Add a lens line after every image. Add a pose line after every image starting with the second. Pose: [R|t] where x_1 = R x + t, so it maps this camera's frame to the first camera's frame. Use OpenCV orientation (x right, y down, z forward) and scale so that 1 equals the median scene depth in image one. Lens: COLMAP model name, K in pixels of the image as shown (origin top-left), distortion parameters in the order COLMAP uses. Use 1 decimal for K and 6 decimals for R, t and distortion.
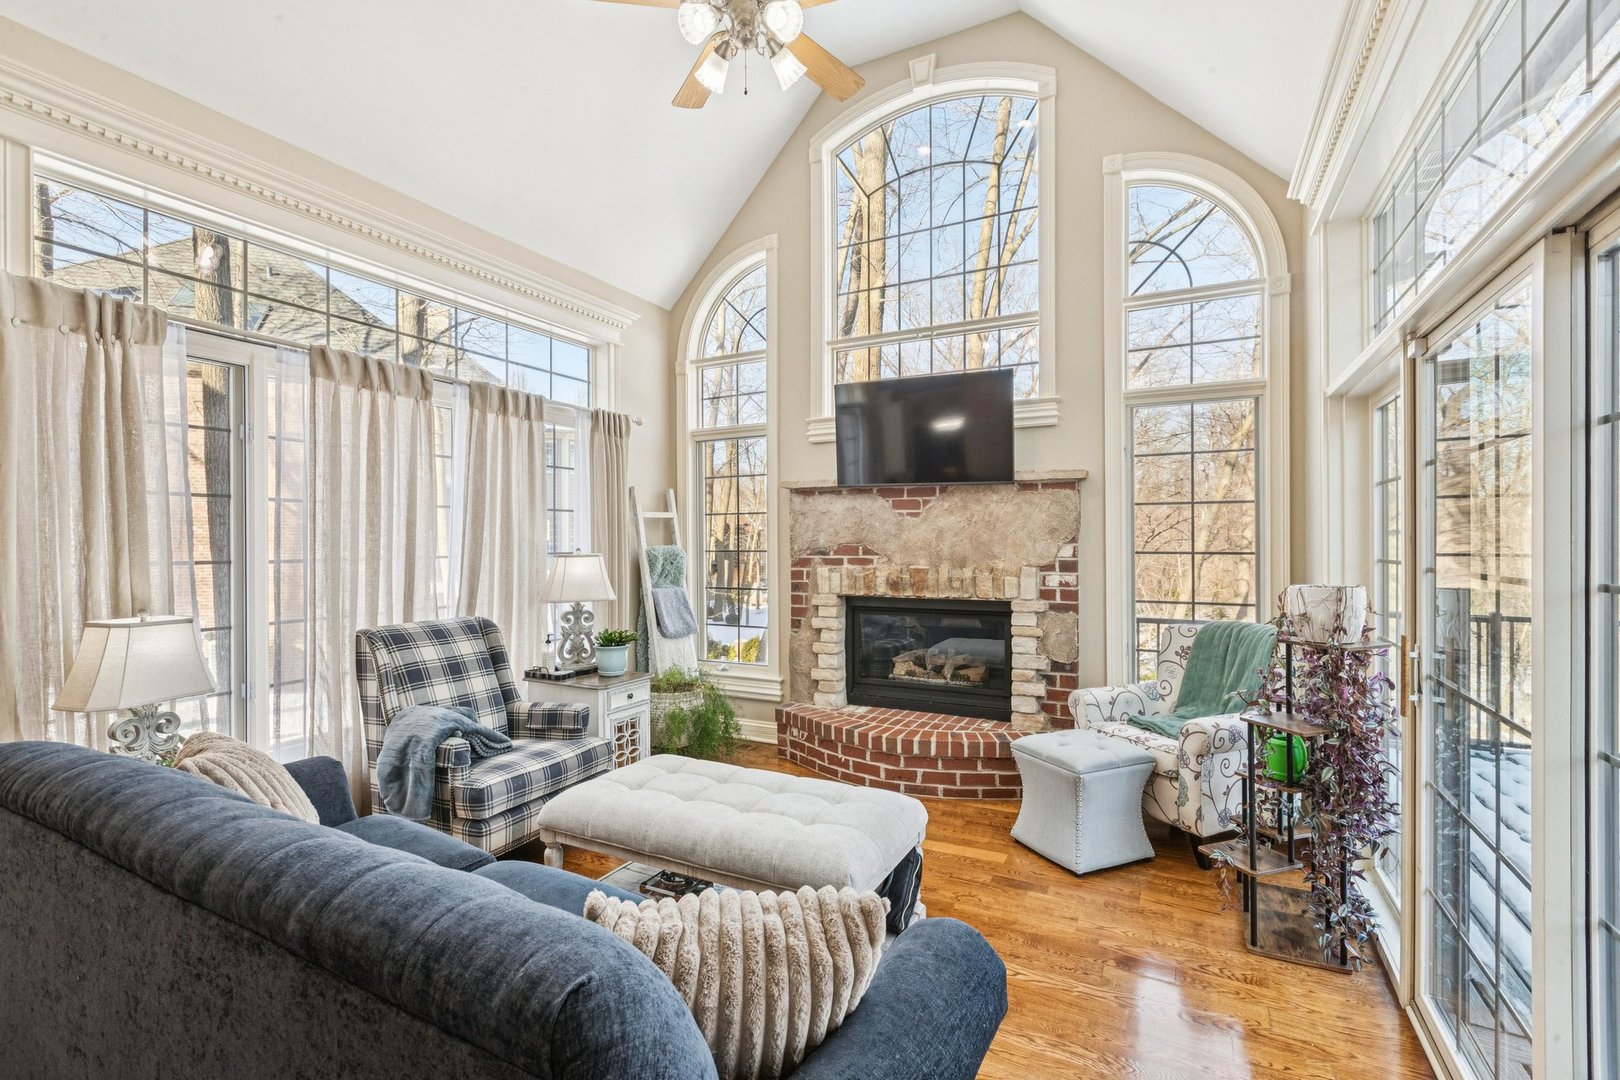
lens RADIAL K [[723.9, 0, 816.6], [0, 723.9, 536.8], [0, 0, 1]] dist [0.003193, -0.001024]
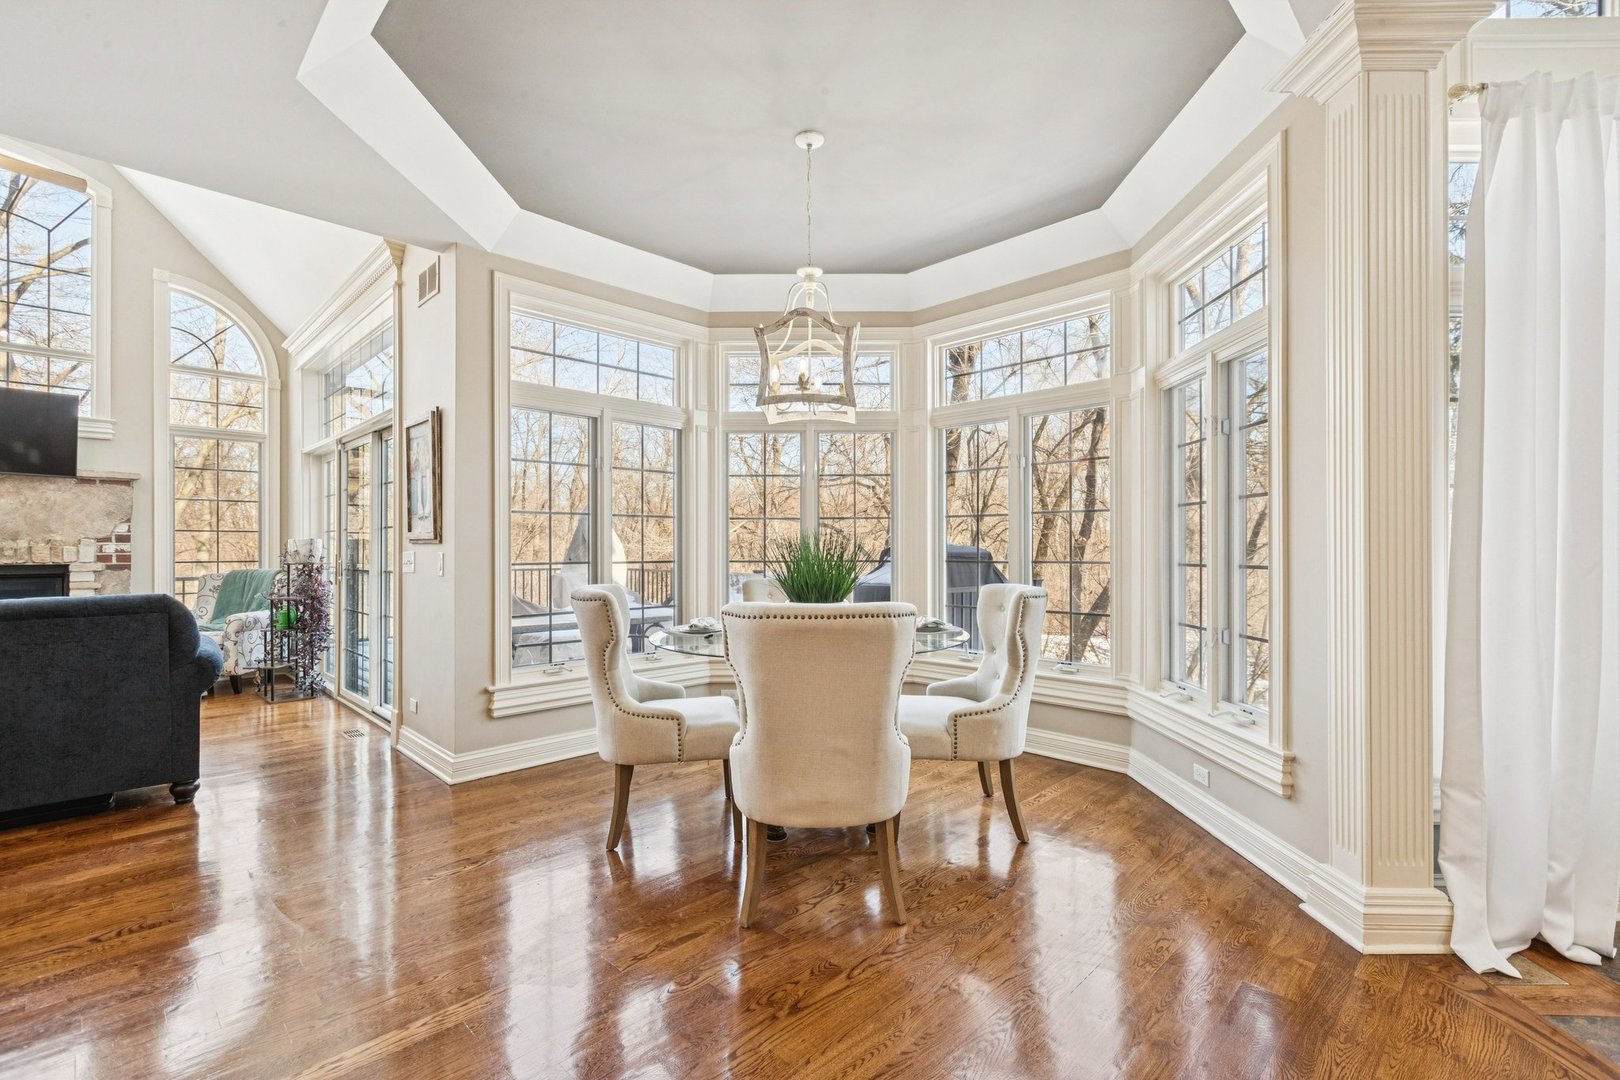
lens RADIAL K [[723.9, 0, 804.2], [0, 723.9, 545.0], [0, 0, 1]] dist [0.003193, -0.001024]
pose [[0.313501, 0.005023, 0.949575, -0.610729], [-0.003161, 0.999986, -0.004245, 0.056006], [-0.949583, -0.001671, 0.313512, -0.759769]]
